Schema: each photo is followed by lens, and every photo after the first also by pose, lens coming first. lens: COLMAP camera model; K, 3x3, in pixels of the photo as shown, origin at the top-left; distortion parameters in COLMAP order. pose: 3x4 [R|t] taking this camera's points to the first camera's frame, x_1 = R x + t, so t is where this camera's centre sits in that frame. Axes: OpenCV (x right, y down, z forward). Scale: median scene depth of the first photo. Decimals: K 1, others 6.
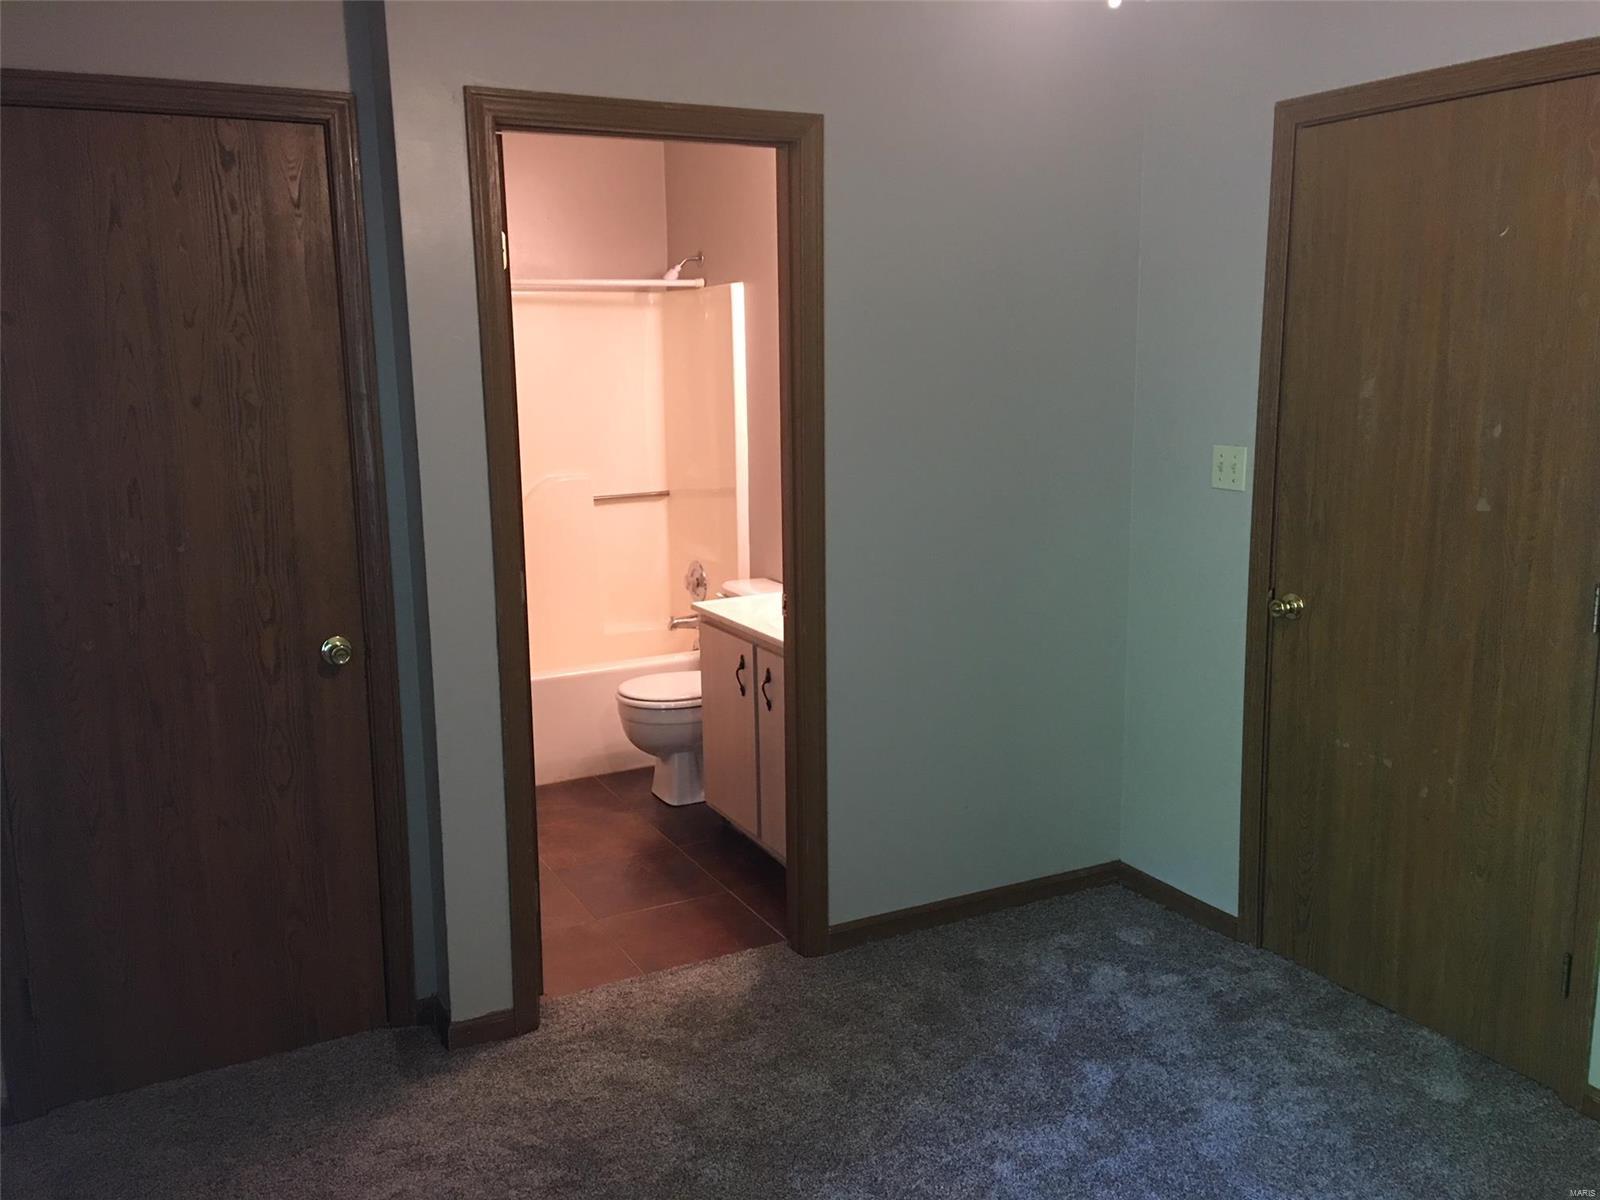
lens RADIAL K [[1357.8, 0, 788.5], [0, 1357.8, 601.4], [0, 0, 1]] dist [0.112511, -0.156949]
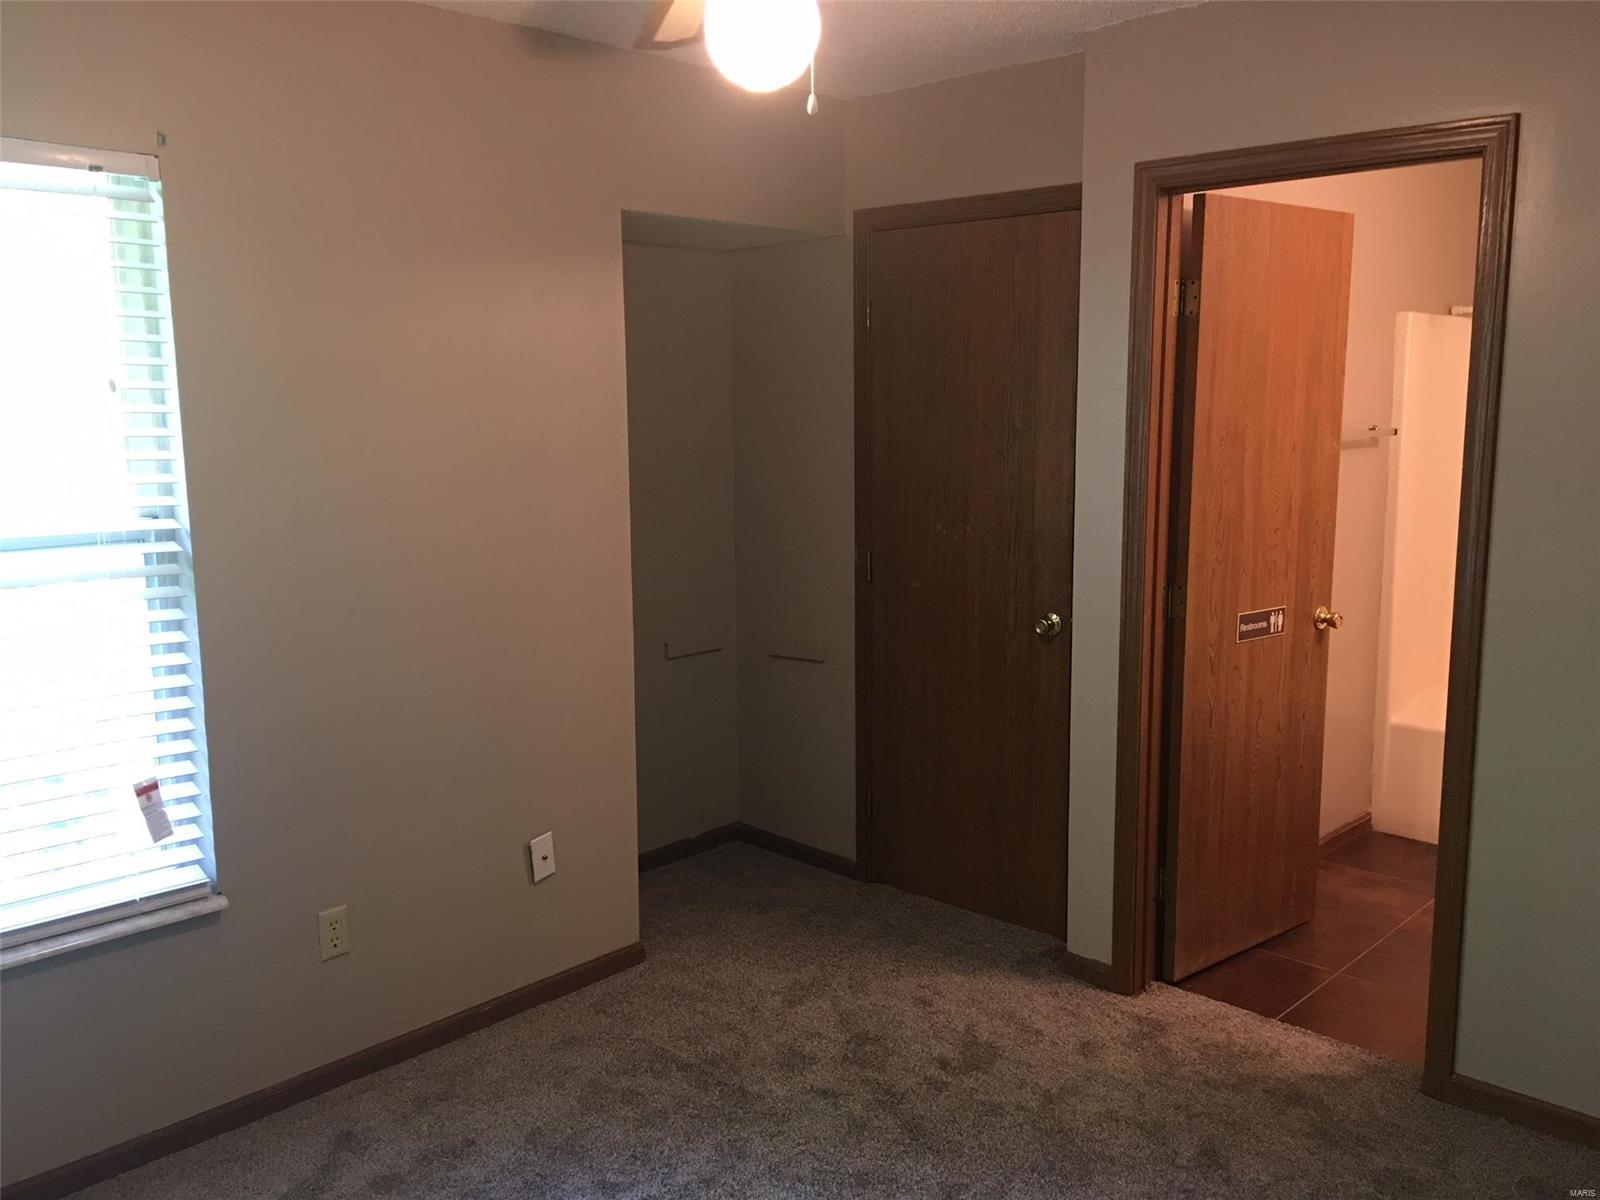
lens RADIAL K [[1357.8, 0, 800.2], [0, 1357.8, 600.1], [0, 0, 1]] dist [0.112511, -0.156949]
pose [[0.328083, 0.159771, -0.931039, 0.680926], [-0.172229, 0.979191, 0.107344, -0.072183], [0.928816, 0.125134, 0.348774, 0.311040]]
